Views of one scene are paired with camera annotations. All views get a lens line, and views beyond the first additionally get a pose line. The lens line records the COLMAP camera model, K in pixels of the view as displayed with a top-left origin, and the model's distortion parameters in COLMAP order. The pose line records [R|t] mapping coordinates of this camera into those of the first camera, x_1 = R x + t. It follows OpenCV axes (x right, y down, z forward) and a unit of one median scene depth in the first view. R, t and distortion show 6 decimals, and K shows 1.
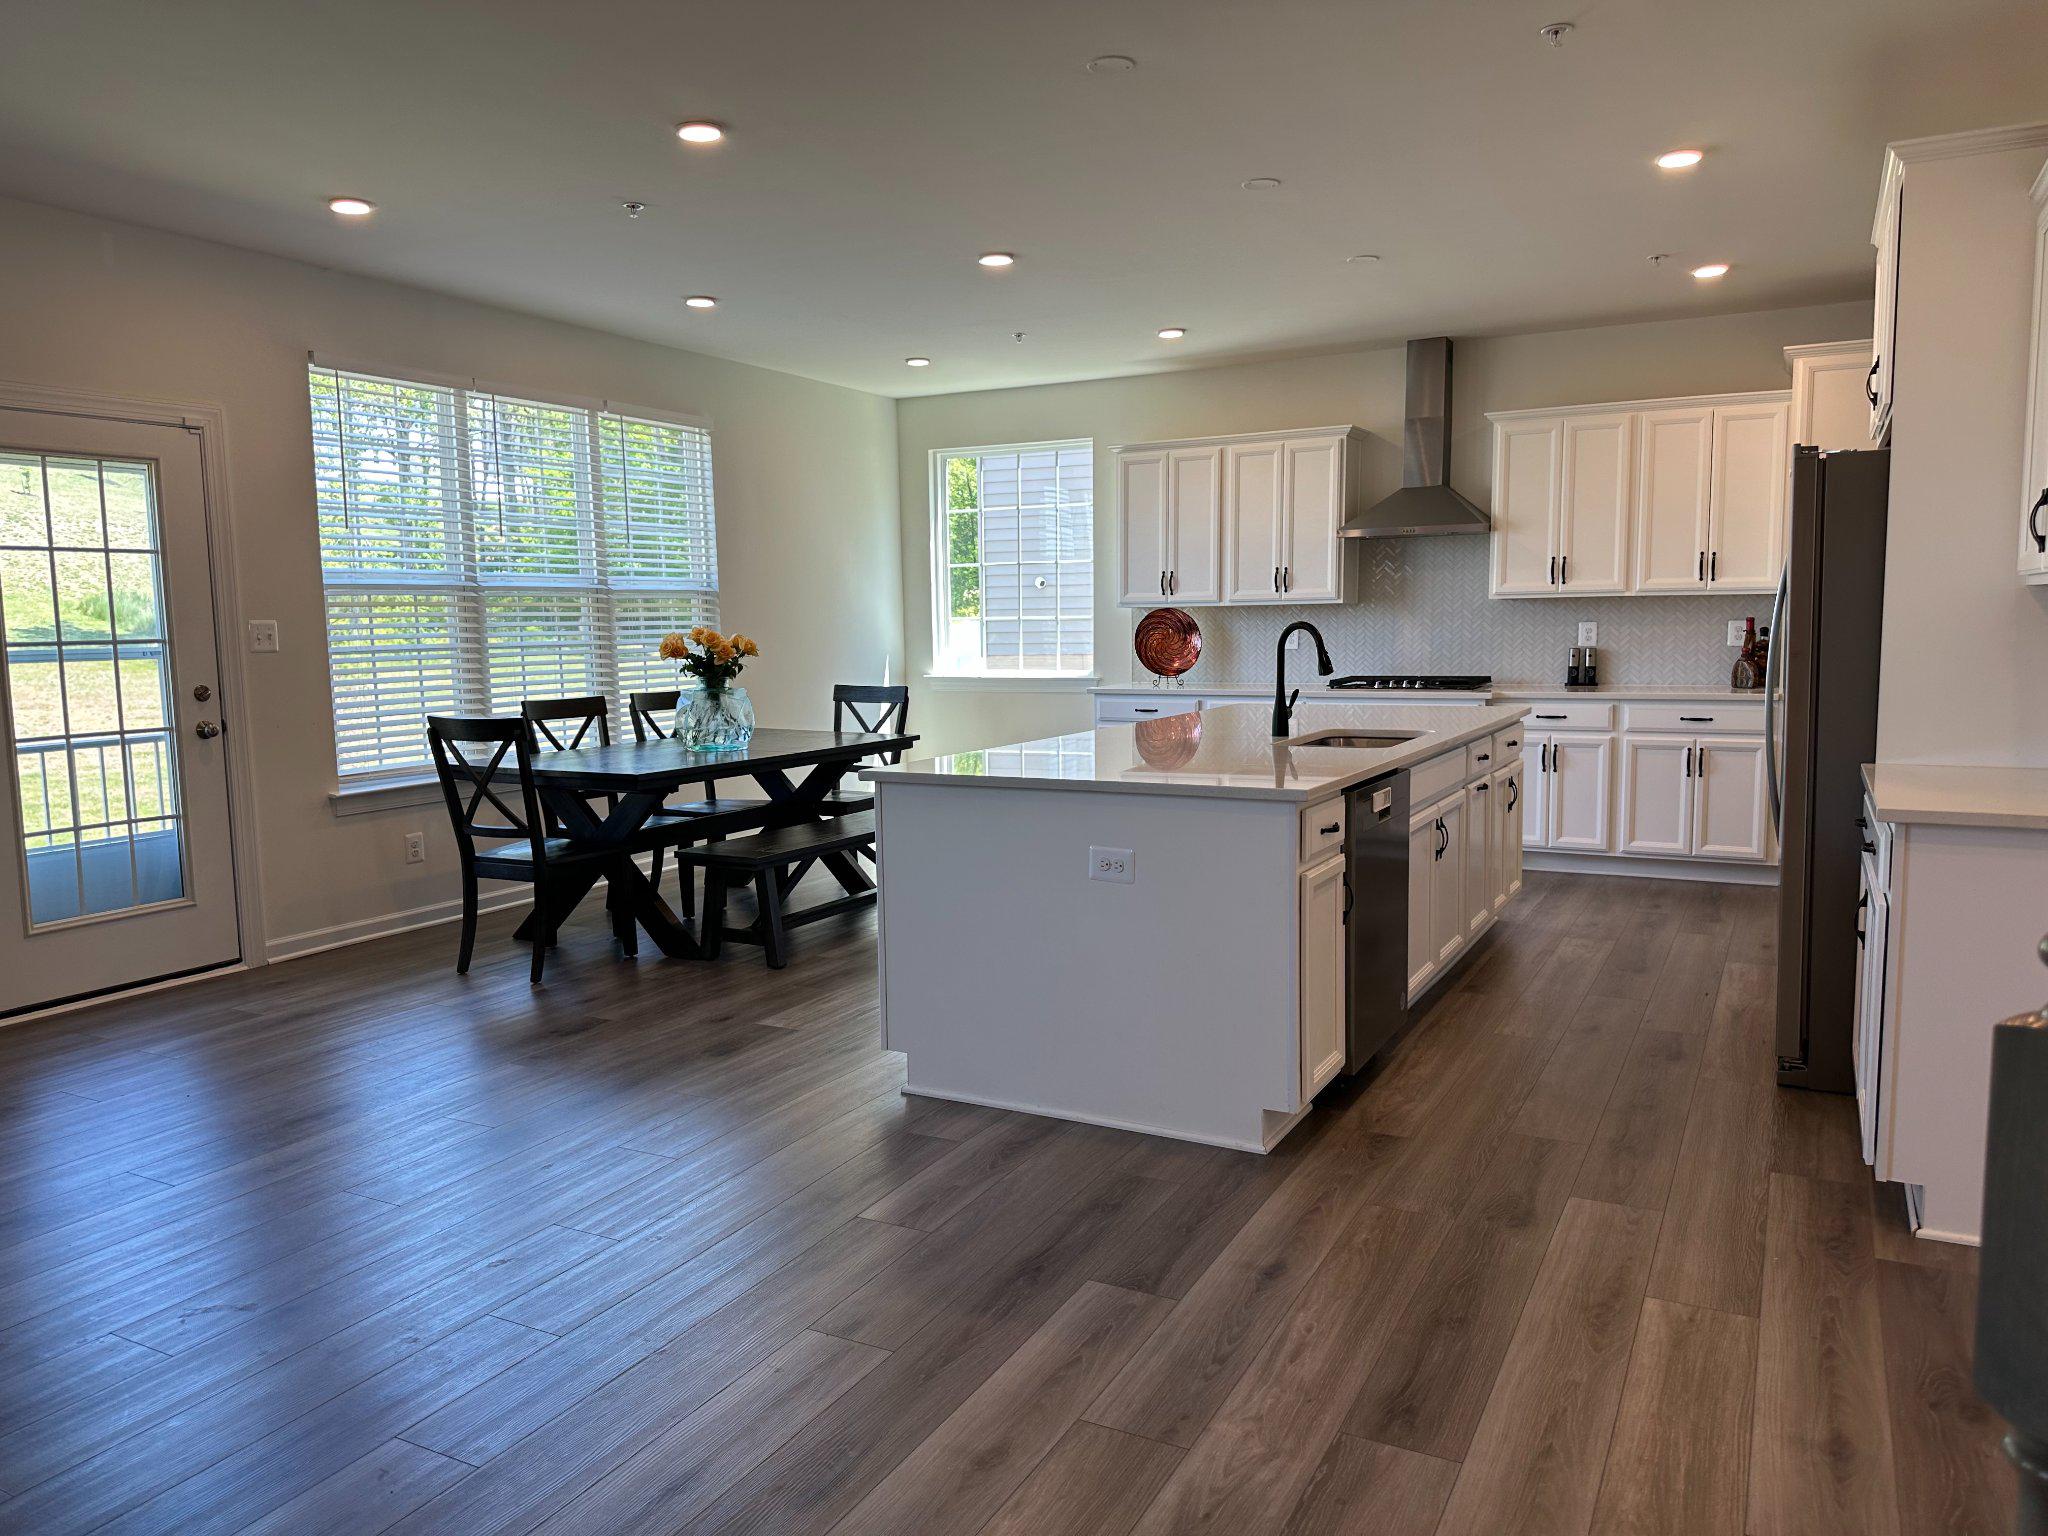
lens RADIAL K [[1406.5, 0, 1029.7], [0, 1406.5, 772.6], [0, 0, 1]] dist [0.008555, 0.000345]
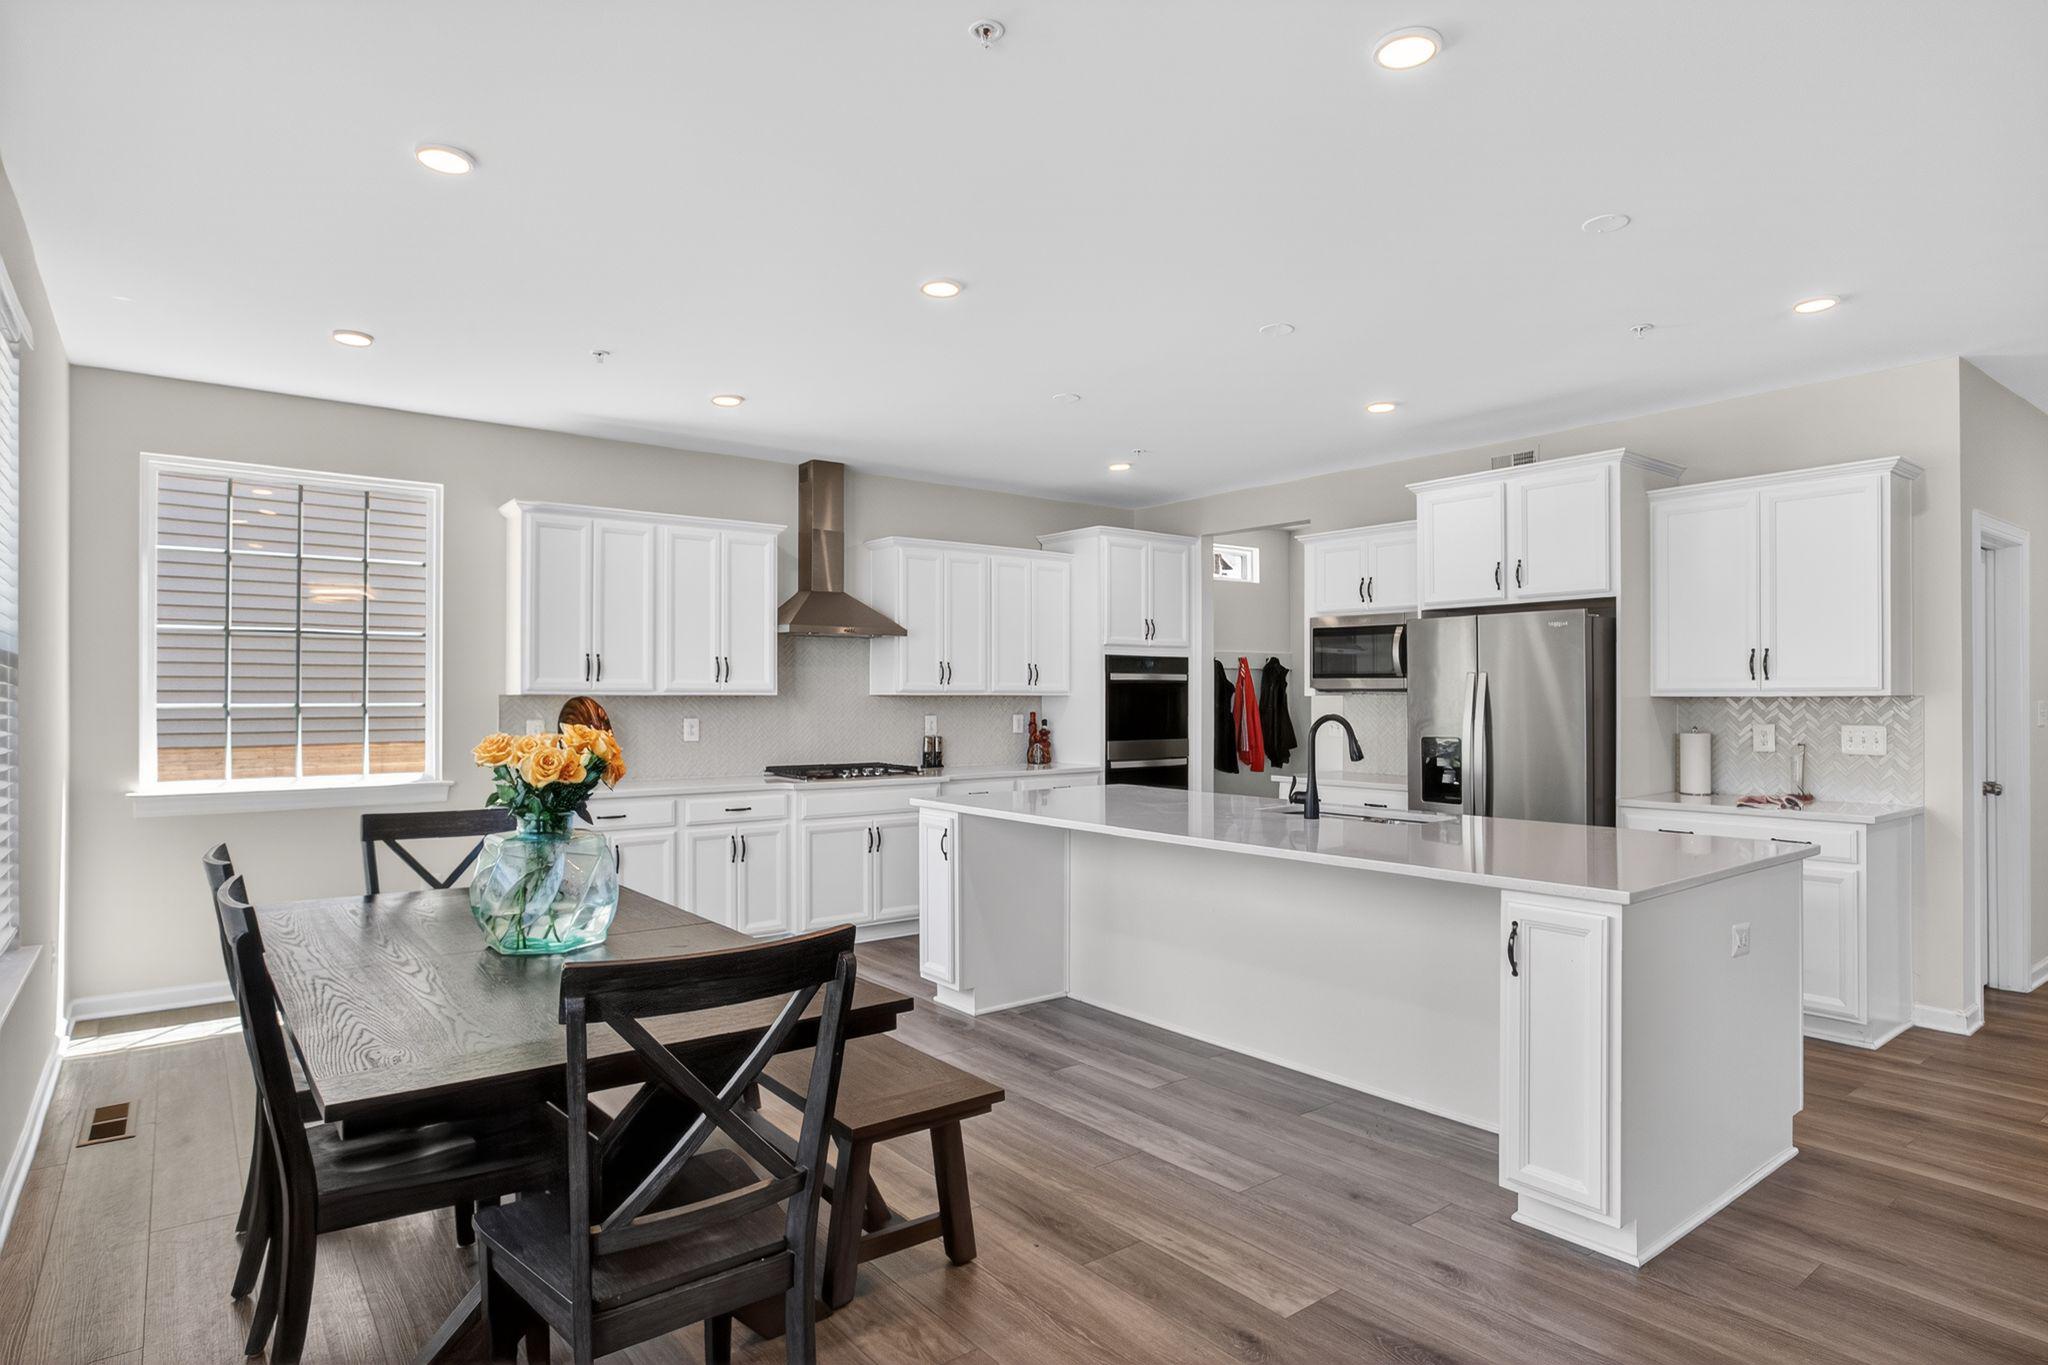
lens RADIAL K [[1096.4, 0, 1027.5], [0, 1096.4, 684.3], [0, 0, 1]] dist [0.006316, 0.001131]
pose [[0.399268, 0.029339, 0.916365, -0.458509], [0.092938, 0.993044, -0.072288, -0.057757], [-0.912112, 0.114027, 0.393764, 0.553771]]
